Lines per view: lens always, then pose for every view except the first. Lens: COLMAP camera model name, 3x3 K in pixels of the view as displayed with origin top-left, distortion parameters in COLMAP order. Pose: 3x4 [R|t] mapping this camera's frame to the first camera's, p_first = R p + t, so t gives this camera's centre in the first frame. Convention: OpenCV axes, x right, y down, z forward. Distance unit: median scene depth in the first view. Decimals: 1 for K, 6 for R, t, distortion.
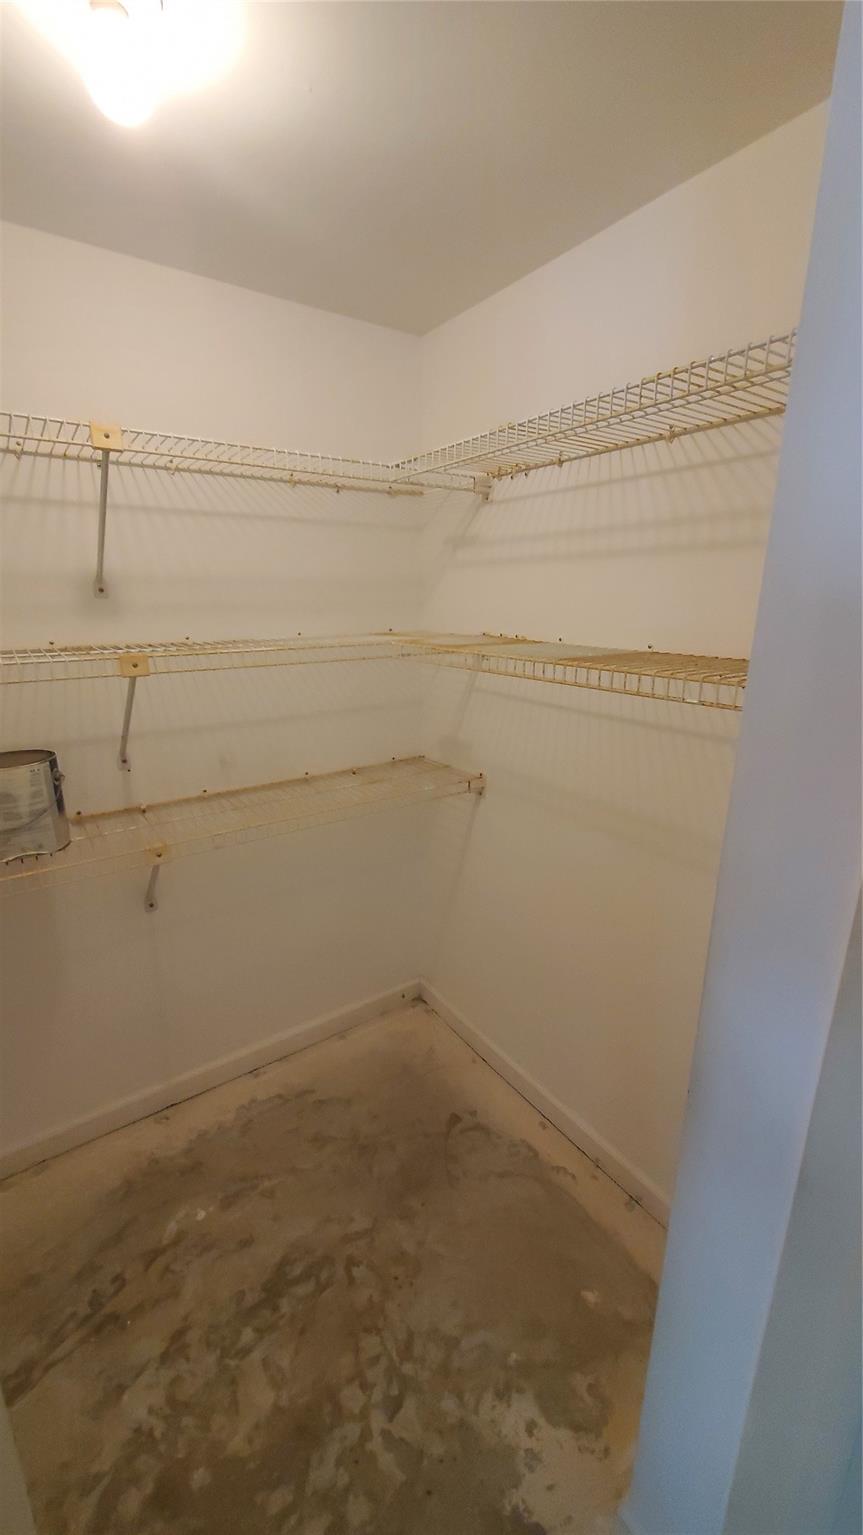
lens RADIAL K [[611.3, 0, 421.5], [0, 611.3, 761.1], [0, 0, 1]] dist [0.010042, -0.002587]
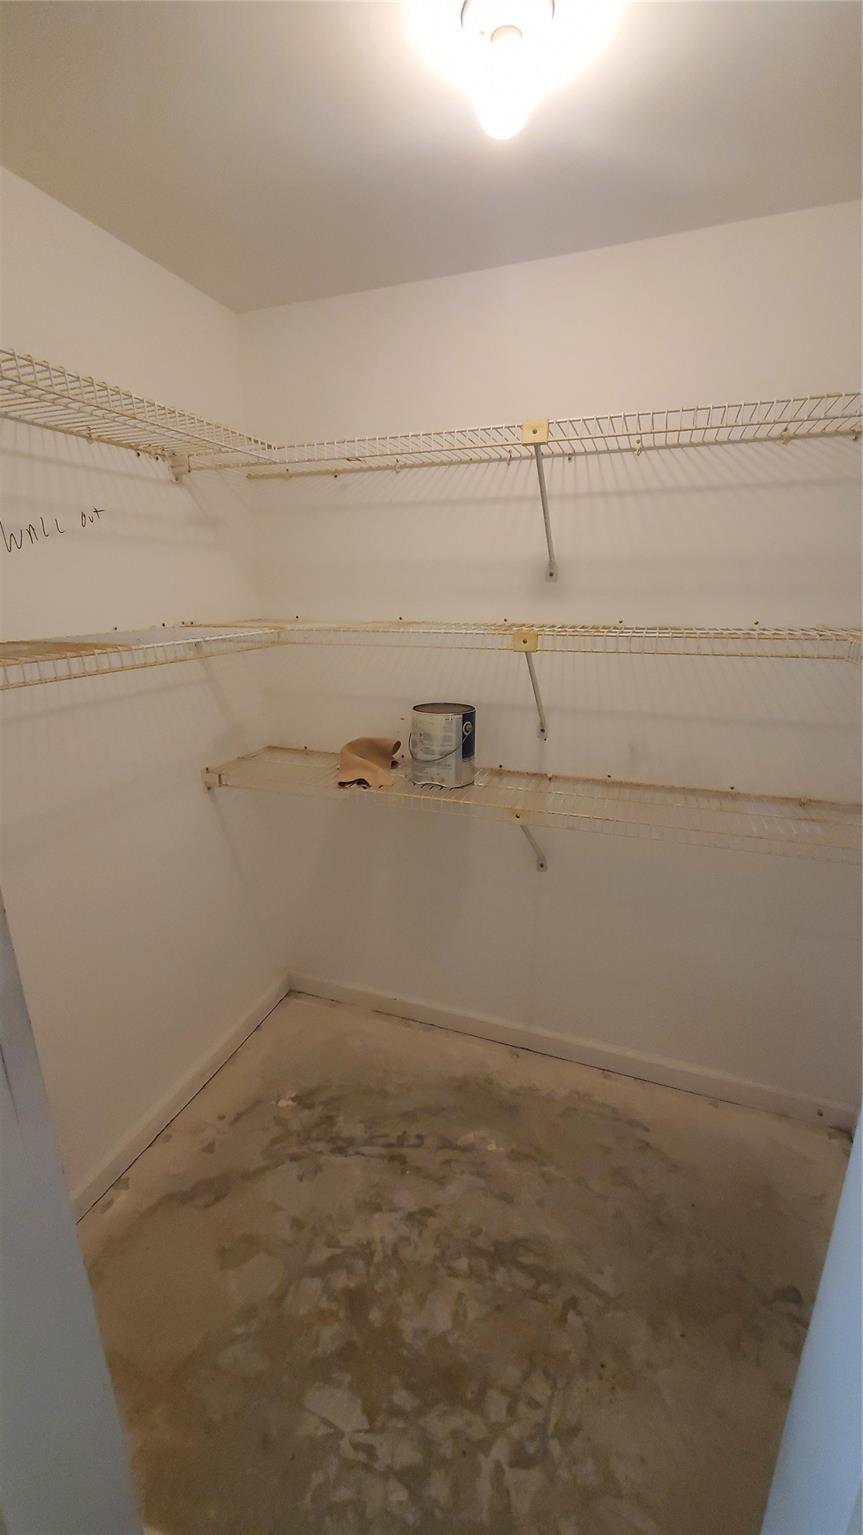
lens RADIAL K [[625.1, 0, 430.3], [0, 625.1, 761.2], [0, 0, 1]] dist [0.012890, 0.000482]
pose [[0.574488, 0.224304, -0.787180, 0.334738], [-0.210707, 0.969834, 0.122576, -0.046030], [0.790928, 0.095446, 0.604420, 0.186614]]
